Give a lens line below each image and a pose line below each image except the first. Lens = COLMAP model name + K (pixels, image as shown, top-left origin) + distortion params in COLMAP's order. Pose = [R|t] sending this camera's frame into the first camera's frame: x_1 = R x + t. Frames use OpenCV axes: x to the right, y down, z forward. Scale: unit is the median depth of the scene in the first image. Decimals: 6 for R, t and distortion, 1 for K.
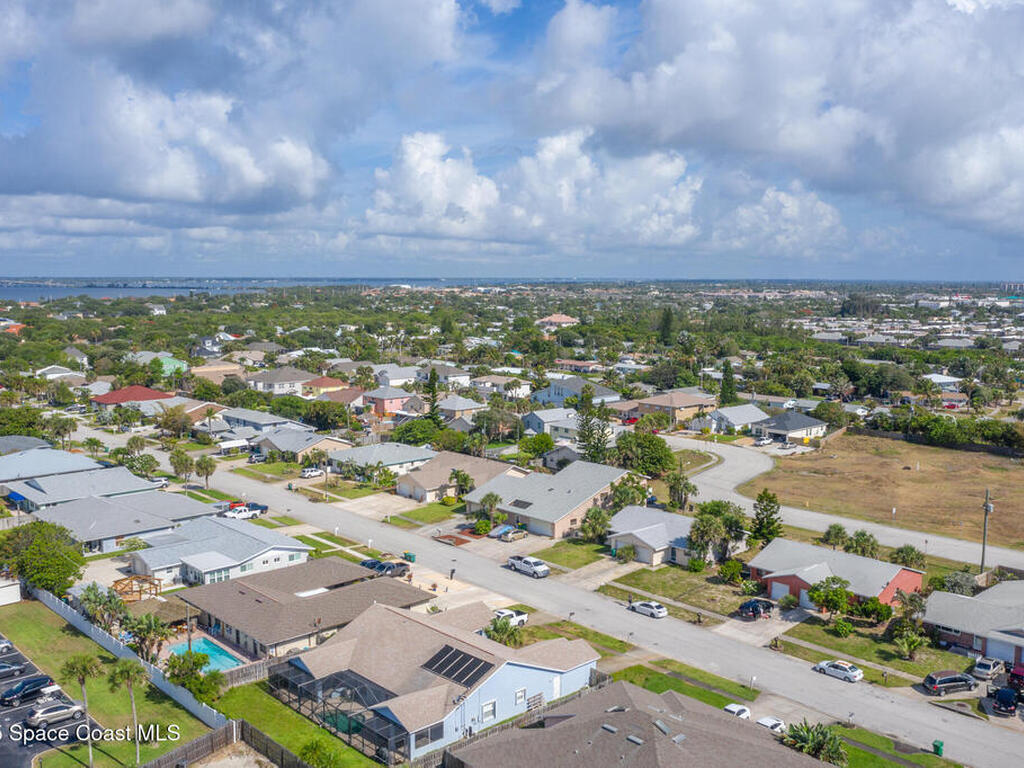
lens RADIAL K [[952.1, 0, 505.4], [0, 952.1, 383.1], [0, 0, 1]] dist [-0.033095, 0.021123]
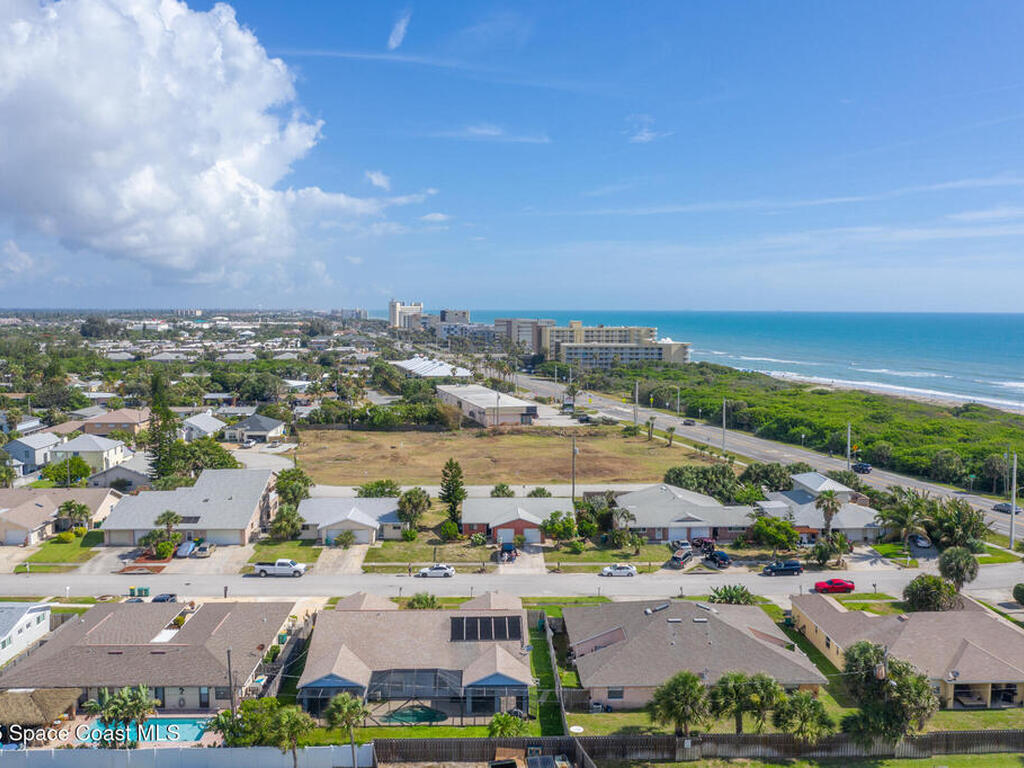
lens RADIAL K [[908.6, 0, 512.0], [0, 908.6, 384.0], [0, 0, 1]] dist [-0.019678, 0.008759]
pose [[0.652486, -0.062686, 0.755204, -0.514312], [0.081431, 0.996602, 0.012368, 0.011255], [-0.753413, 0.053428, 0.655373, 0.199223]]
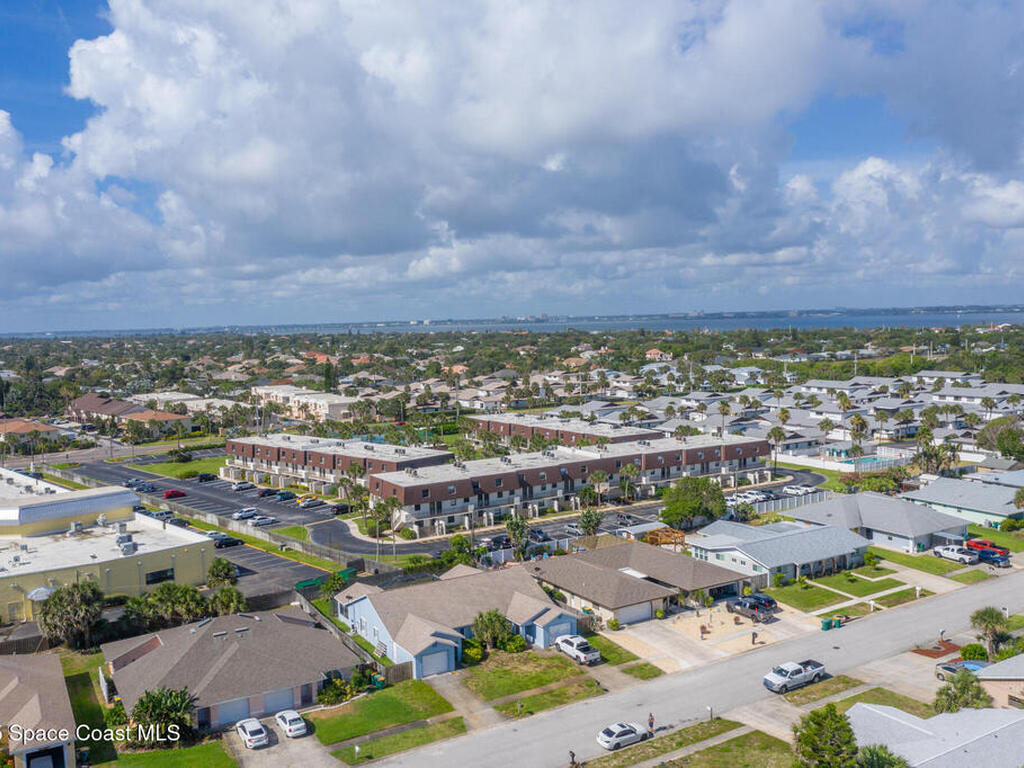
lens RADIAL K [[908.6, 0, 512.0], [0, 908.6, 384.0], [0, 0, 1]] dist [-0.019678, 0.008759]
pose [[-0.208825, 0.079099, -0.974749, 0.720439], [-0.081395, 0.991860, 0.097925, -0.075993], [0.974560, 0.099789, -0.200687, 0.911004]]
